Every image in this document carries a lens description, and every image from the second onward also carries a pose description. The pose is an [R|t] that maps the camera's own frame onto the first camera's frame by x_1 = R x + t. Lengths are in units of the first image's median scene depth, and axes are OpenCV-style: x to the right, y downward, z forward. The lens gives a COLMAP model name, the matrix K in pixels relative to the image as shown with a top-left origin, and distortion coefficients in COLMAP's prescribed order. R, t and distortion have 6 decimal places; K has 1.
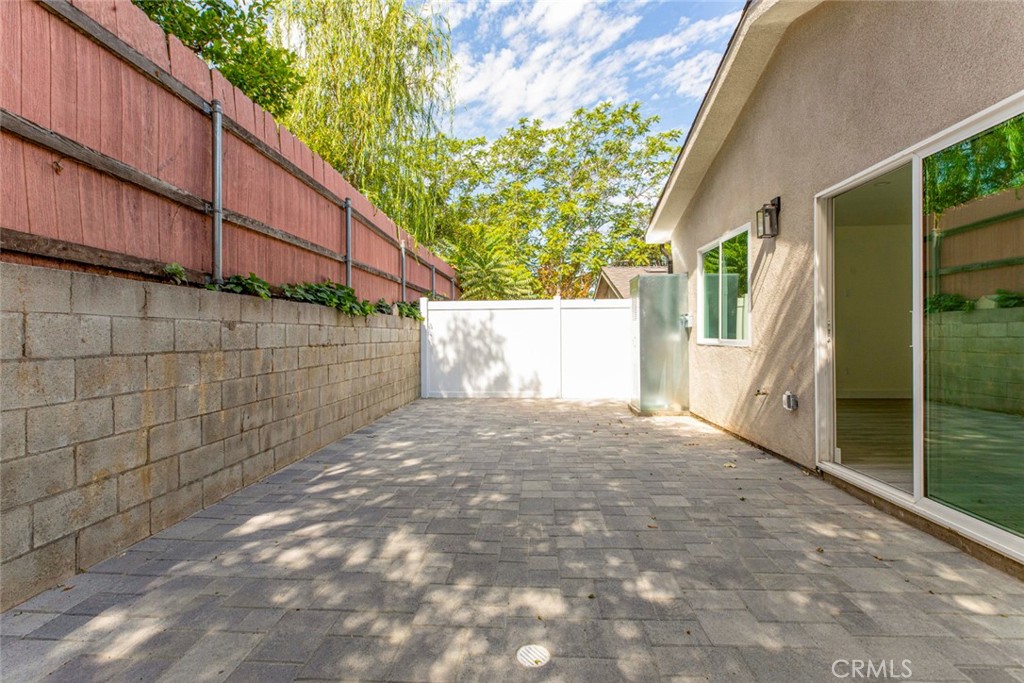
lens RADIAL K [[465.2, 0, 506.1], [0, 465.2, 338.1], [0, 0, 1]] dist [0.007844, -0.000990]
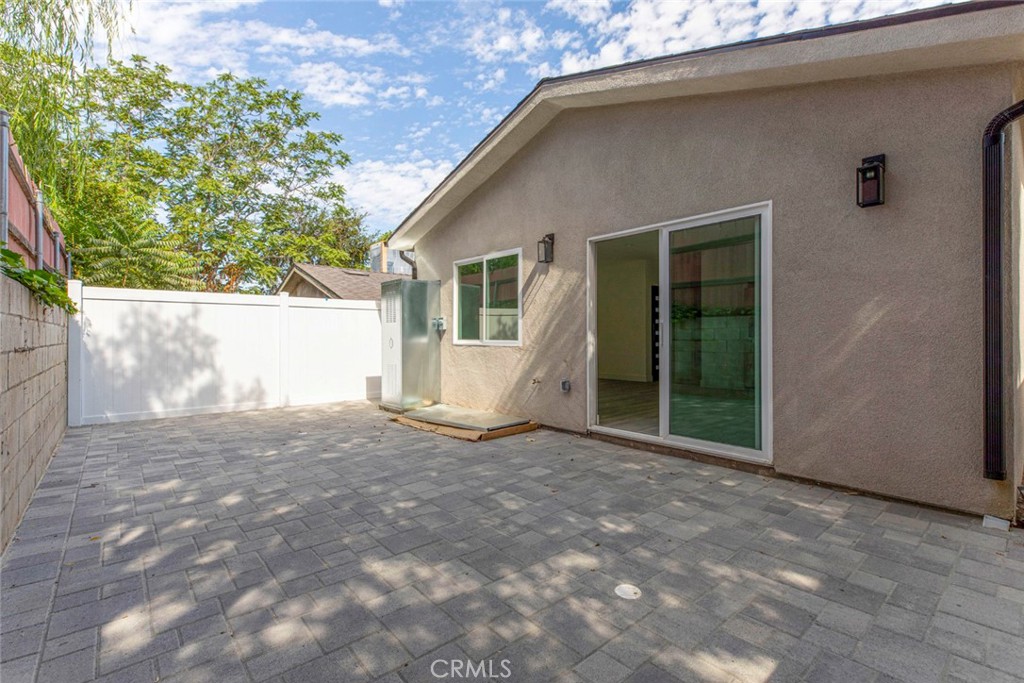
lens RADIAL K [[465.2, 0, 510.8], [0, 465.2, 333.8], [0, 0, 1]] dist [0.007844, -0.000990]
pose [[0.717460, 0.010160, 0.696526, -0.486557], [-0.000489, 0.999901, -0.014082, 0.004704], [-0.696600, 0.009763, 0.717393, 0.148328]]
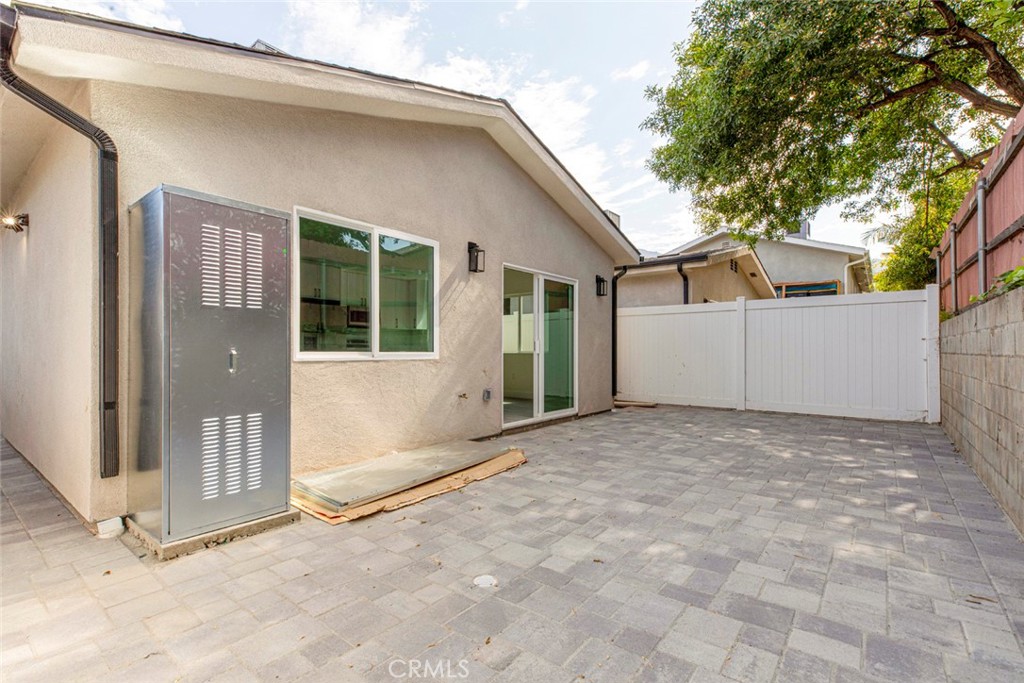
lens RADIAL K [[465.2, 0, 514.6], [0, 465.2, 349.9], [0, 0, 1]] dist [0.007844, -0.000990]
pose [[-0.824535, 0.009275, 0.565735, -0.286434], [0.009331, 0.999953, -0.002795, 0.004998], [-0.565734, 0.002975, -0.824582, 2.307100]]
